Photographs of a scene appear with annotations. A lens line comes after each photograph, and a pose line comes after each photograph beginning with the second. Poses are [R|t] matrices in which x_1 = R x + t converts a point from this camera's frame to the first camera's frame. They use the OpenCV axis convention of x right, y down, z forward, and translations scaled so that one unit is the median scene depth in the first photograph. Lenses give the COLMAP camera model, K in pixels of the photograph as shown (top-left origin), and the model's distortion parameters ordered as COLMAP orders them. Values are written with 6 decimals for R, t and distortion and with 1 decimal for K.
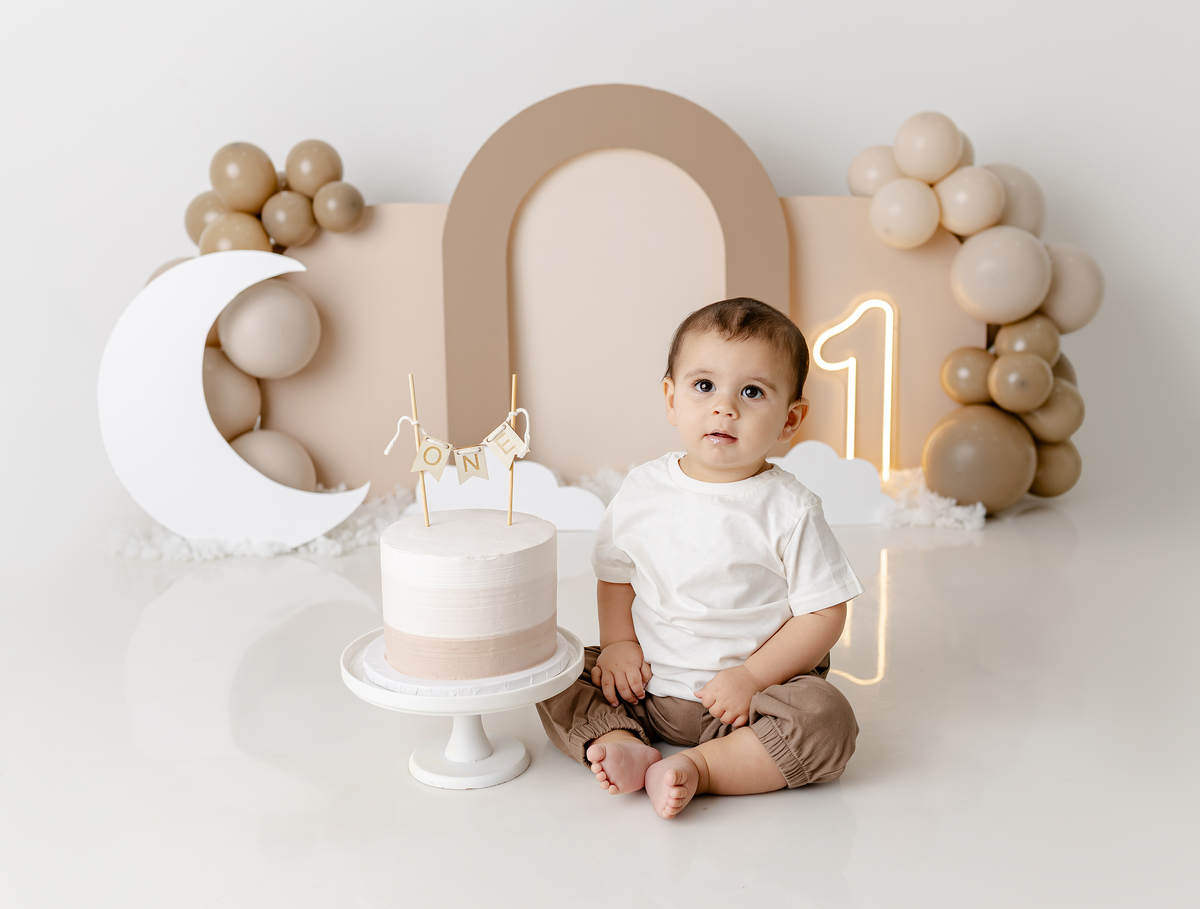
lens RADIAL K [[1319.0, 0, 605.3], [0, 1319.0, 482.2], [0, 0, 1]] dist [-0.009528, 0.000000]
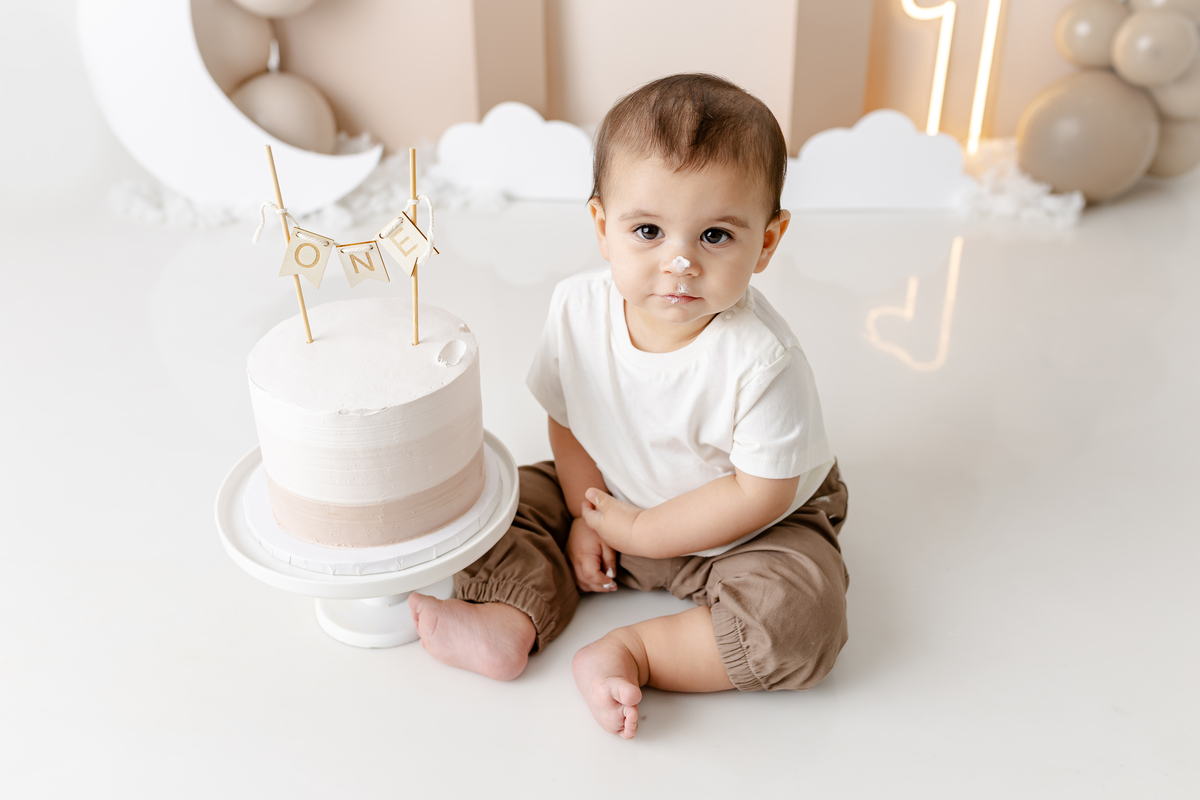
lens RADIAL K [[1147.9, 0, 599.7], [0, 1147.9, 420.0], [0, 0, 1]] dist [-0.009135, 0.000000]
pose [[0.992739, 0.062276, -0.102914, 0.106078], [-0.024374, 0.941945, 0.334881, -0.153545], [0.117794, -0.329941, 0.936623, 0.376462]]
